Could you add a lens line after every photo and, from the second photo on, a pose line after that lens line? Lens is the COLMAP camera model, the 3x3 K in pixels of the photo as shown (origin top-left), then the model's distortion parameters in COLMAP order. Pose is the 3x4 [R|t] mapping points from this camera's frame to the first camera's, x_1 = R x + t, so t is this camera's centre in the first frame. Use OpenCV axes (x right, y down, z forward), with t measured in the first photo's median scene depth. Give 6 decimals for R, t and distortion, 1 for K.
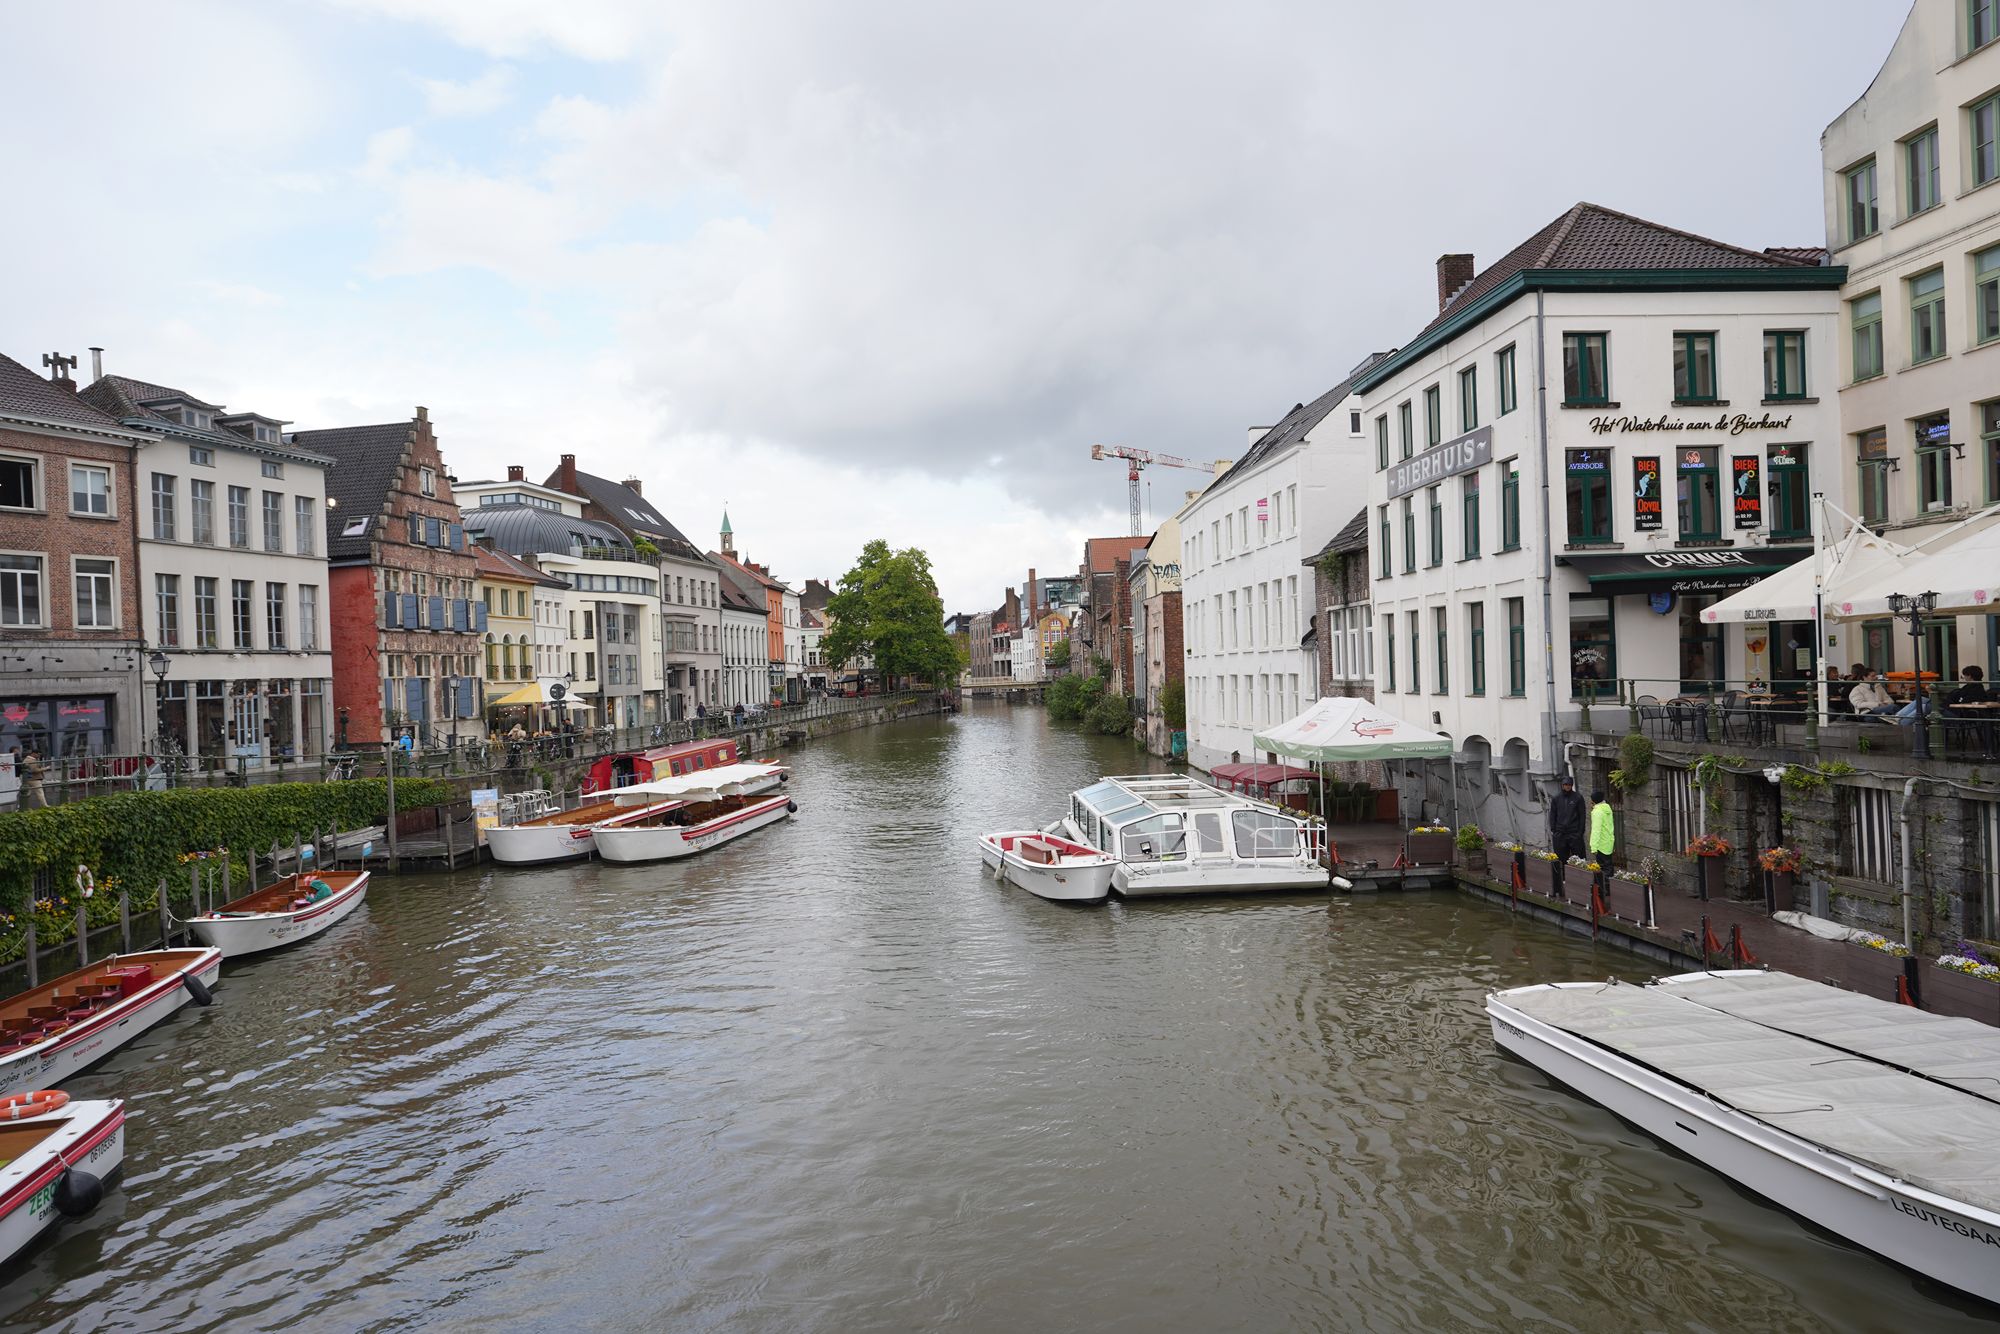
lens RADIAL K [[1316.8, 0, 1003.4], [0, 1316.8, 667.2], [0, 0, 1]] dist [-0.022756, 0.022412]
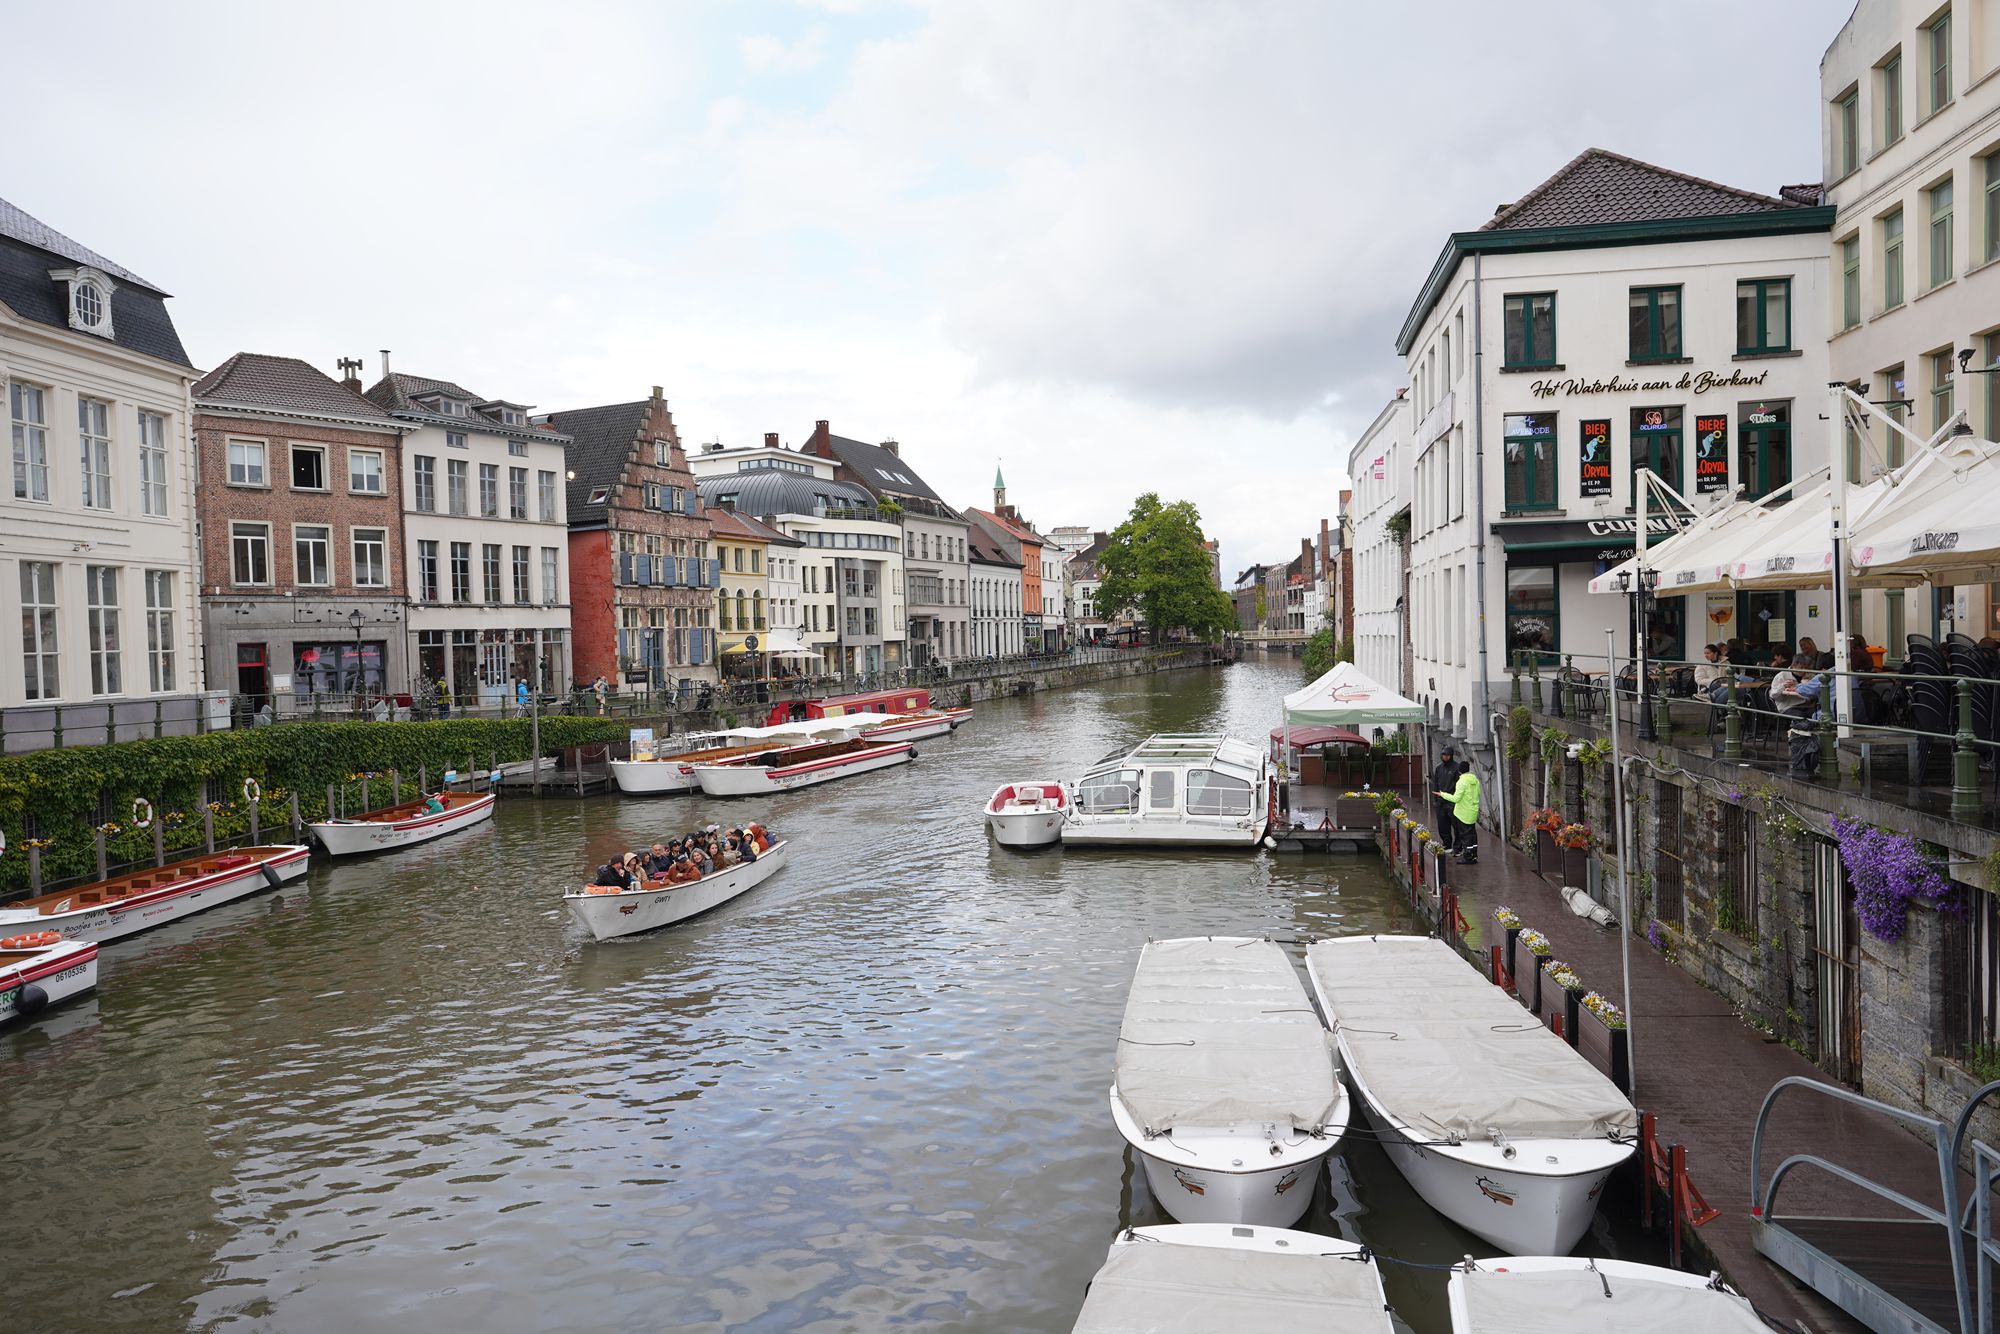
lens RADIAL K [[1316.8, 0, 999.8], [0, 1316.8, 663.2], [0, 0, 1]] dist [-0.022756, 0.022412]
pose [[0.968180, 0.016489, -0.249712, 0.178709], [-0.007718, 0.999320, 0.036063, -0.007311], [0.250136, -0.032988, 0.967649, -0.029545]]
